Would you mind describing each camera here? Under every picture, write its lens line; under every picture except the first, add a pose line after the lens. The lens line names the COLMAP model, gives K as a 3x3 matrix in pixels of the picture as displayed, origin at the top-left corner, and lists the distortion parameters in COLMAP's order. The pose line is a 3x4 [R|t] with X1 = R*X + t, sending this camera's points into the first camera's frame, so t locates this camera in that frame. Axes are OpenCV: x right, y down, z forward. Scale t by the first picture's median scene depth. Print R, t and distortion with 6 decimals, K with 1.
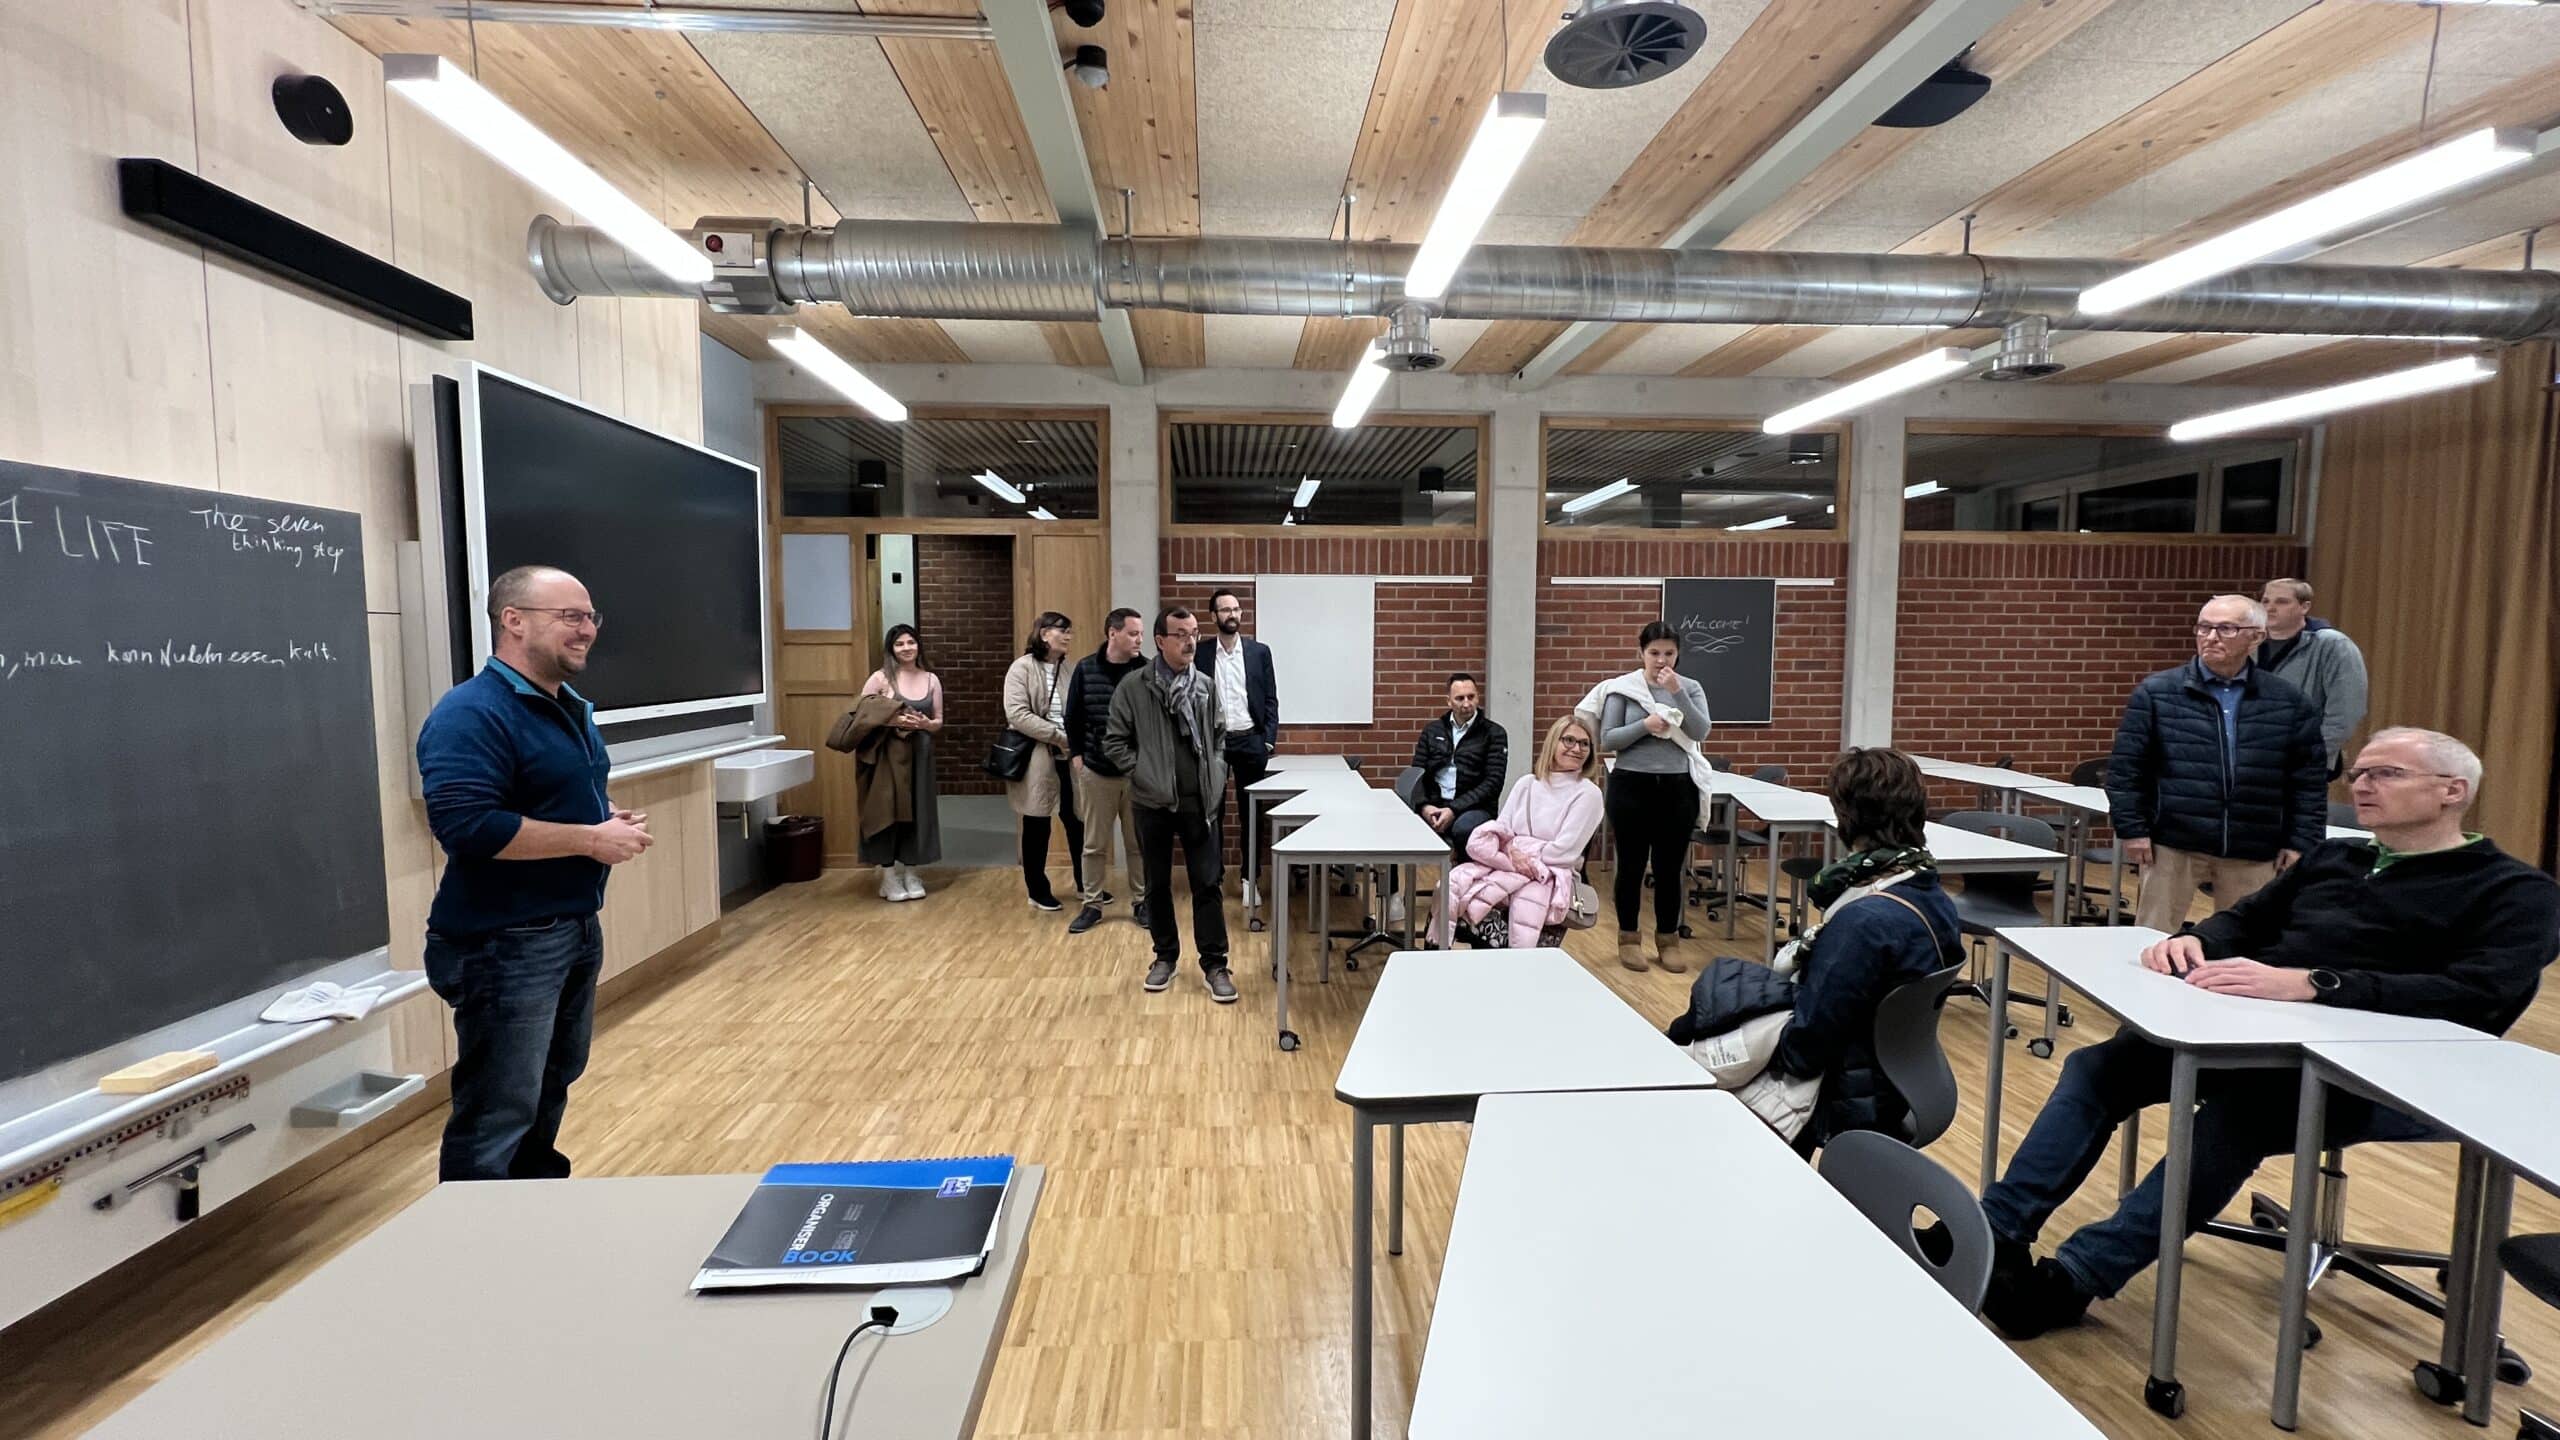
lens RADIAL K [[1042.2, 0, 1280.0], [0, 1042.2, 720.0], [0, 0, 1]] dist [0.013277, -0.000174]
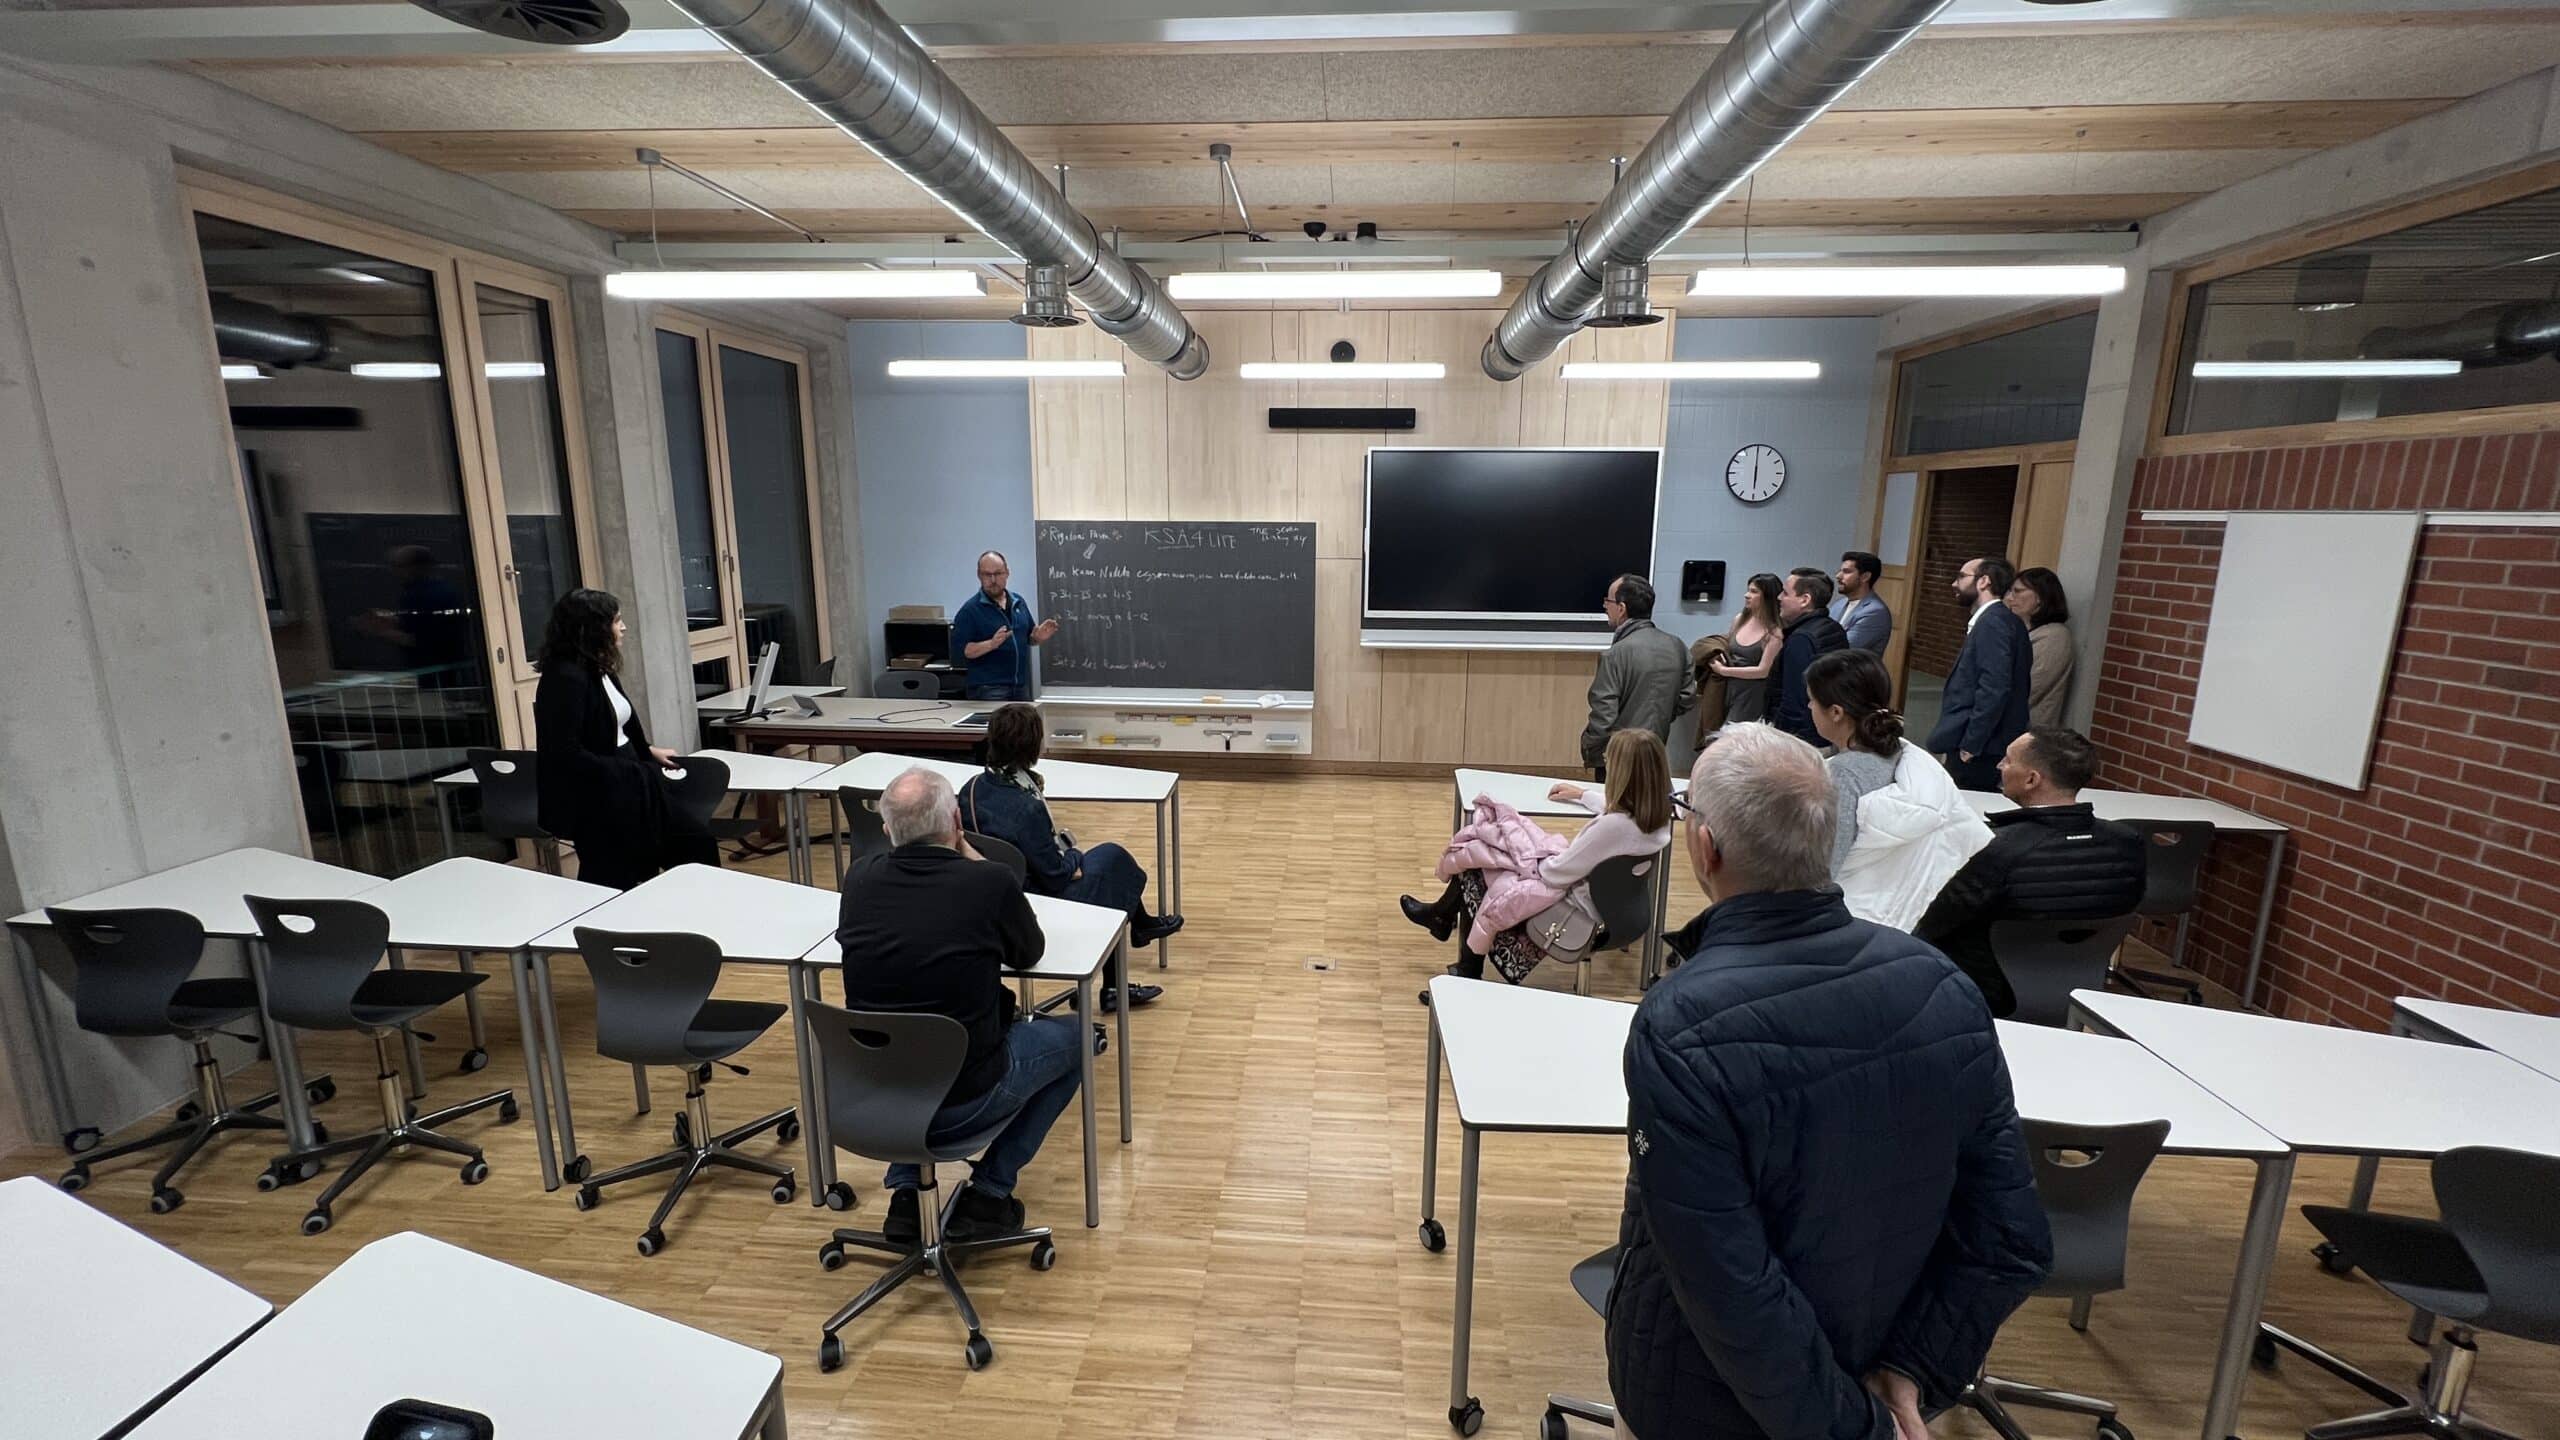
lens RADIAL K [[1042.2, 0, 1280.0], [0, 1042.2, 720.0], [0, 0, 1]] dist [0.013277, -0.000174]
pose [[-0.119671, 0.197654, -0.972940, 0.701486], [-0.081026, 0.974769, 0.207992, -0.102252], [0.989502, 0.103724, -0.100637, 0.504031]]
